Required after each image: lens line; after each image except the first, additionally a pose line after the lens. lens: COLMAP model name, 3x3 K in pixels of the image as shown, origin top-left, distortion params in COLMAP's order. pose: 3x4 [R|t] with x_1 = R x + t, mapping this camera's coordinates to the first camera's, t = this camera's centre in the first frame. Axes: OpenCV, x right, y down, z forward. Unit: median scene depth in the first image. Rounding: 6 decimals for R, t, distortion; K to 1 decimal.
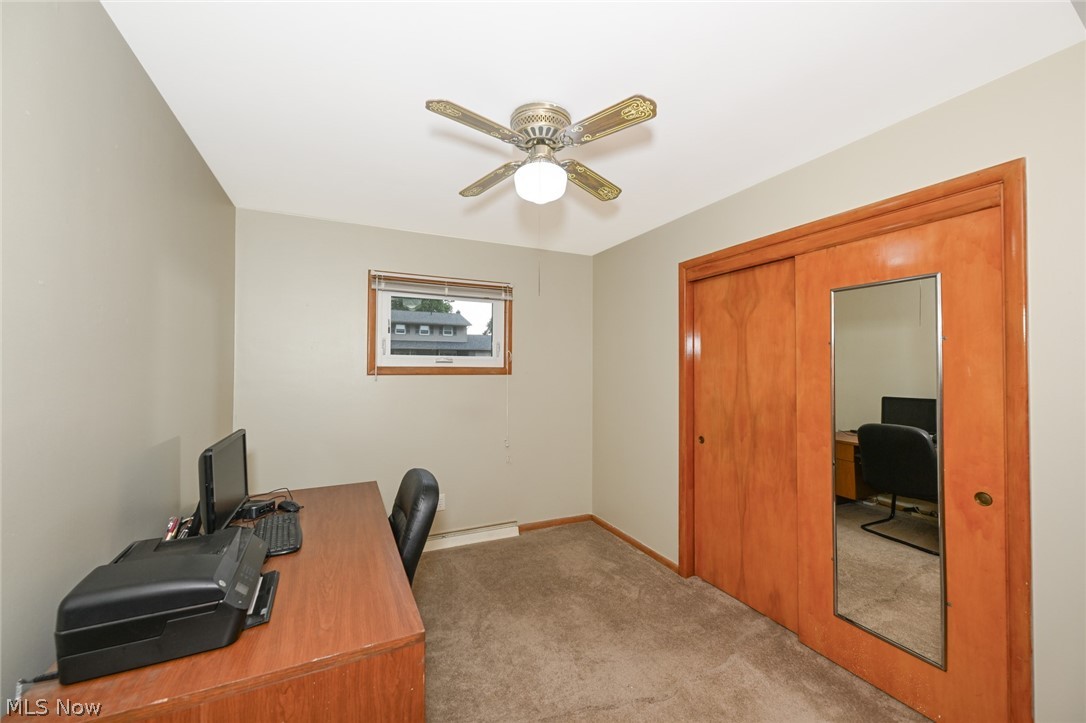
lens RADIAL K [[435.9, 0, 543.0], [0, 435.9, 361.5], [0, 0, 1]] dist [-0.001204, -0.000246]
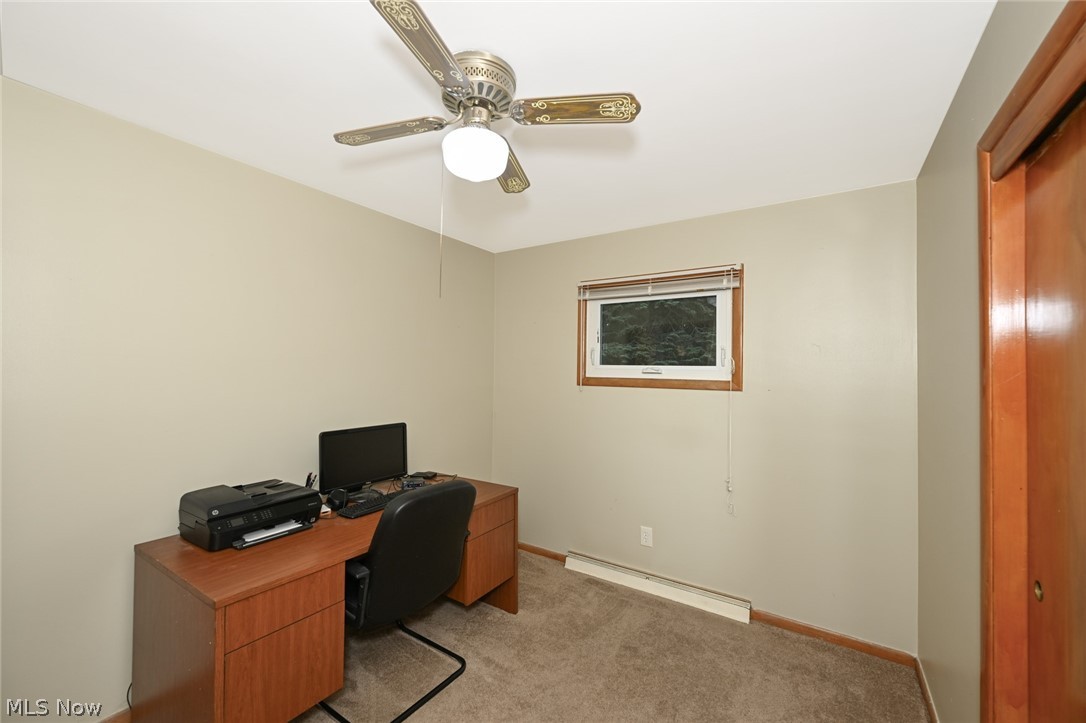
lens RADIAL K [[435.9, 0, 543.0], [0, 435.9, 361.5], [0, 0, 1]] dist [-0.001204, -0.000246]
pose [[0.505763, -0.010546, -0.862608, 0.429562], [0.001829, 0.999936, -0.011152, -0.012677], [0.862670, 0.004062, 0.505750, 0.406830]]
